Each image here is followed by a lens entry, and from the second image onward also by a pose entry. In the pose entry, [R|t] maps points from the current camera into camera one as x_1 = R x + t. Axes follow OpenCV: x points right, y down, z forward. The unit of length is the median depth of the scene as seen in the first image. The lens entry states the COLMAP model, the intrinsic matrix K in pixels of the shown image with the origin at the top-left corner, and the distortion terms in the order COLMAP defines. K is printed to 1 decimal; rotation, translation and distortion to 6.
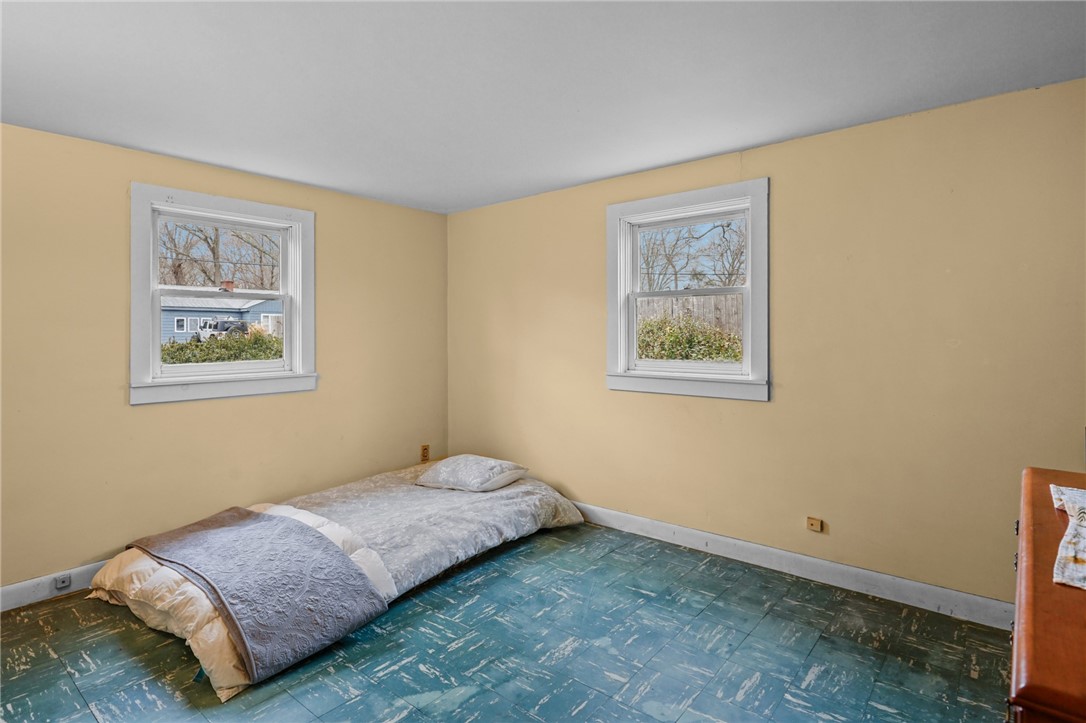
lens RADIAL K [[524.4, 0, 544.0], [0, 524.4, 347.5], [0, 0, 1]] dist [0.002606, -0.001768]
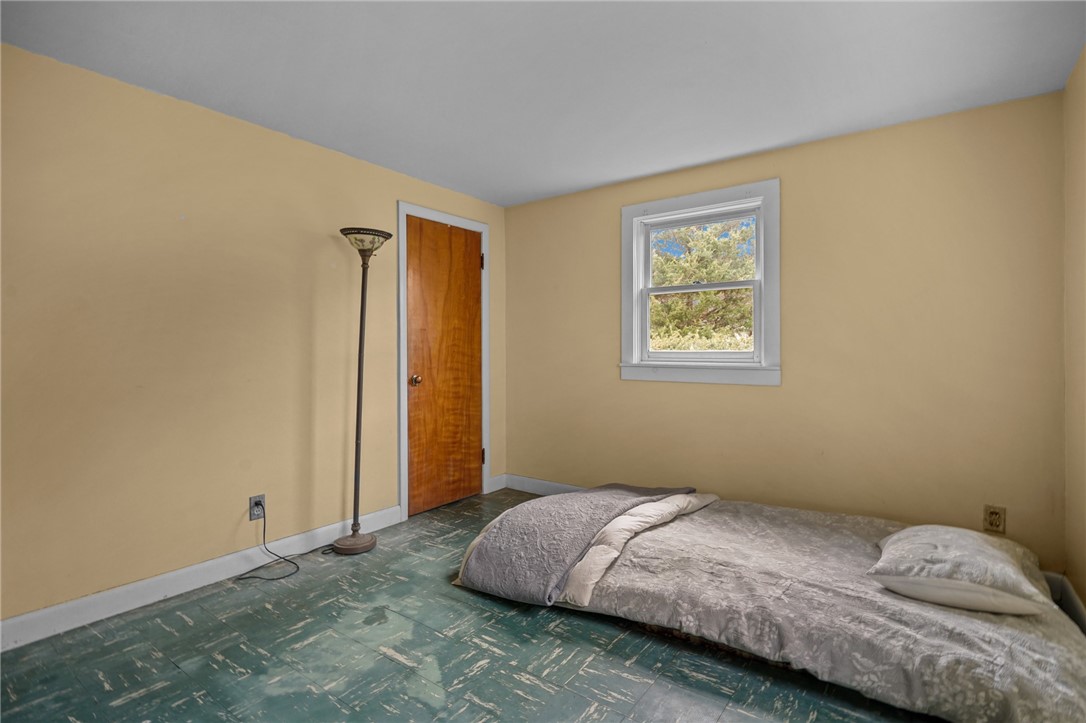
lens RADIAL K [[524.4, 0, 544.0], [0, 524.4, 347.5], [0, 0, 1]] dist [0.002606, -0.001768]
pose [[0.090028, 0.009163, -0.995897, 0.568670], [-0.024948, 0.999665, 0.006942, 0.032331], [0.995627, 0.024221, 0.090226, 0.815873]]
